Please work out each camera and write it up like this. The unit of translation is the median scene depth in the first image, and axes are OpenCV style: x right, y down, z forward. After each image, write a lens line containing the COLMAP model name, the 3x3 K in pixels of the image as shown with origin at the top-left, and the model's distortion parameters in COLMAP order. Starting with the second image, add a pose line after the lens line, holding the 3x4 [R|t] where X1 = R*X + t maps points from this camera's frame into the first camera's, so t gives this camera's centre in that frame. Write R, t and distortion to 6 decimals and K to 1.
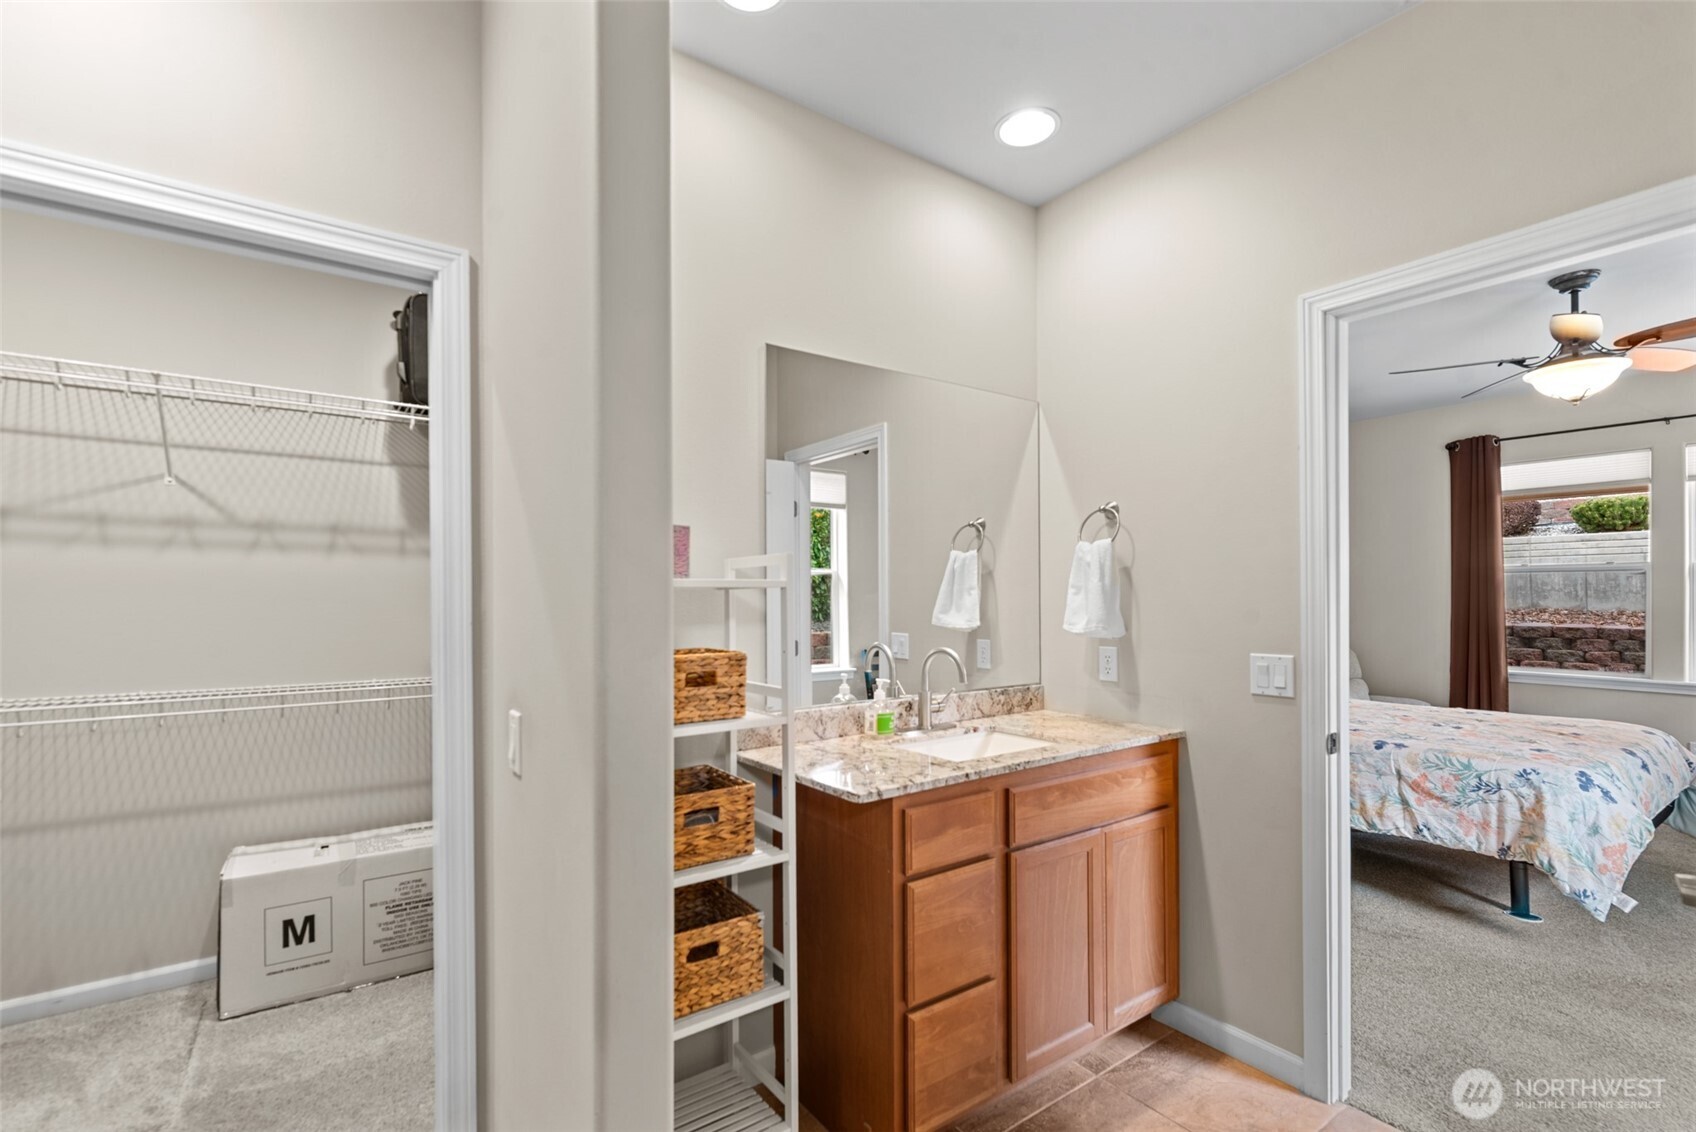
lens RADIAL K [[761.3, 0, 845.0], [0, 761.3, 593.9], [0, 0, 1]] dist [0.001228, -0.000465]
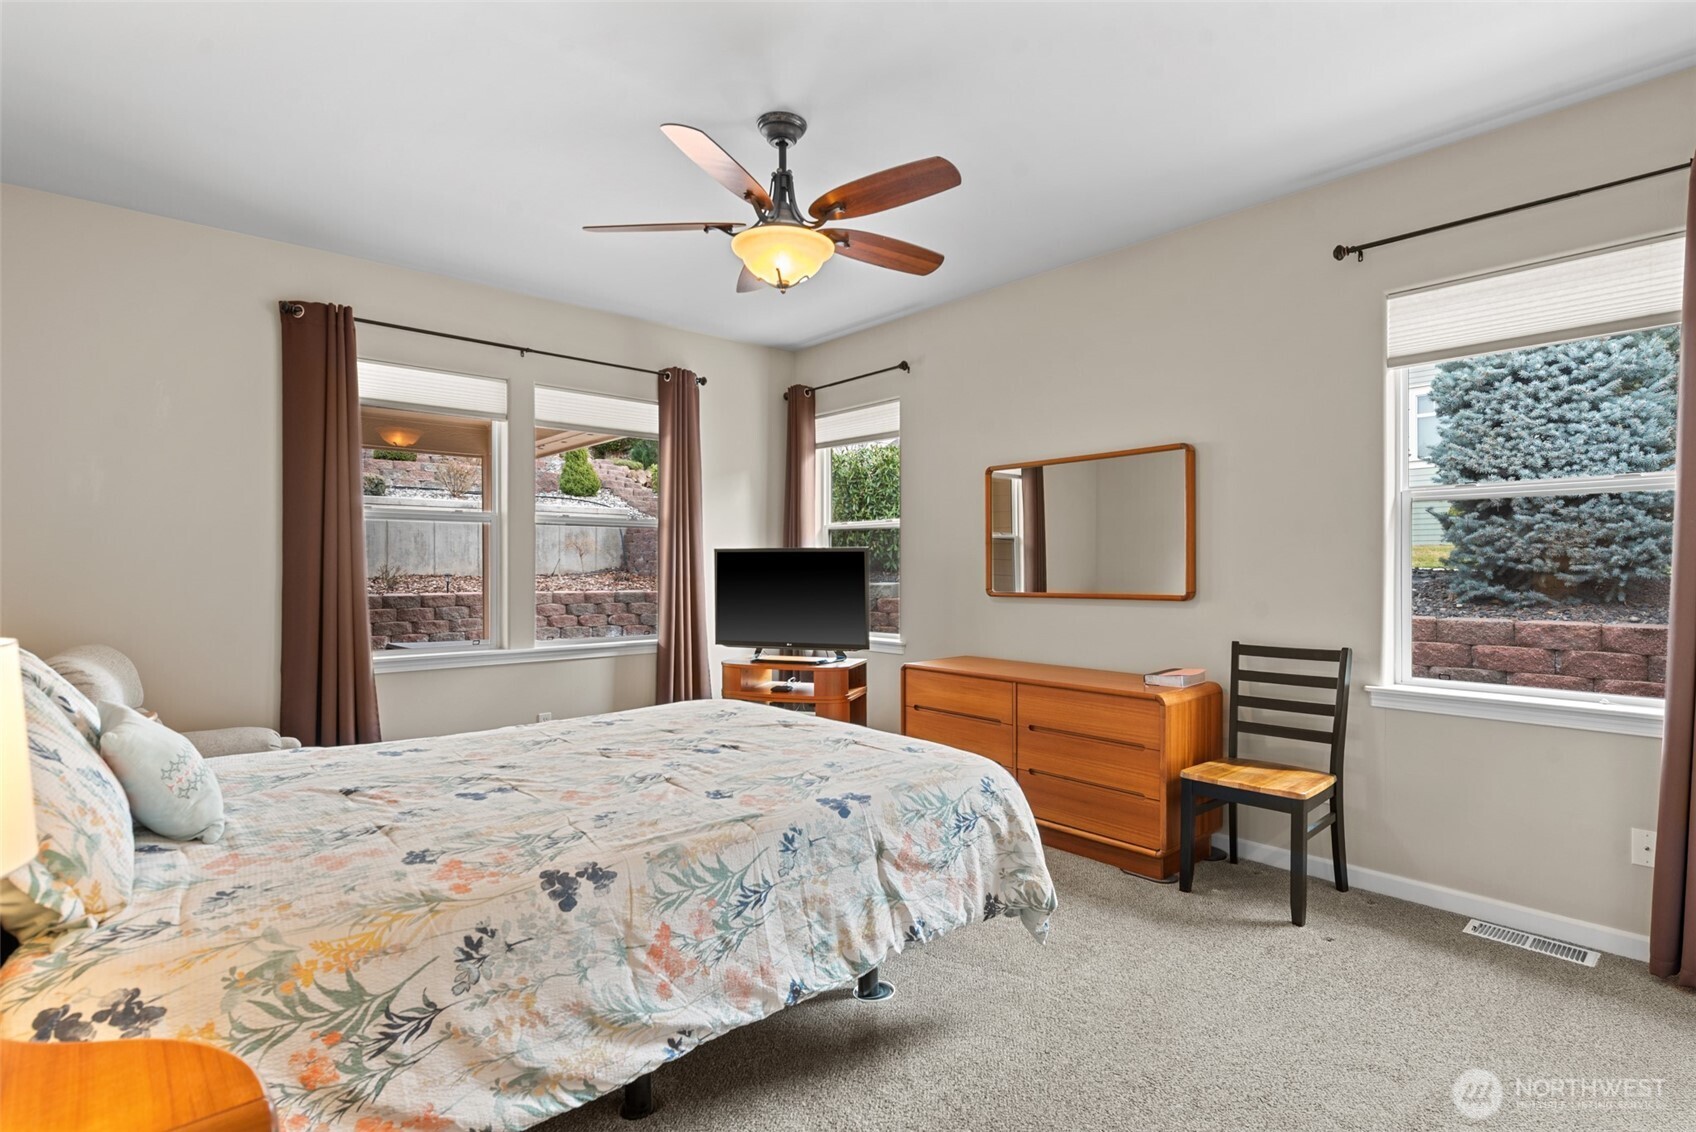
lens RADIAL K [[836.4, 0, 854.2], [0, 836.4, 567.6], [0, 0, 1]] dist [-0.001018, -0.000185]
pose [[-0.106366, 0.003668, 0.994320, 0.134454], [-0.003353, 0.999986, -0.004047, 0.037358], [-0.994321, -0.003764, -0.106352, 1.176234]]
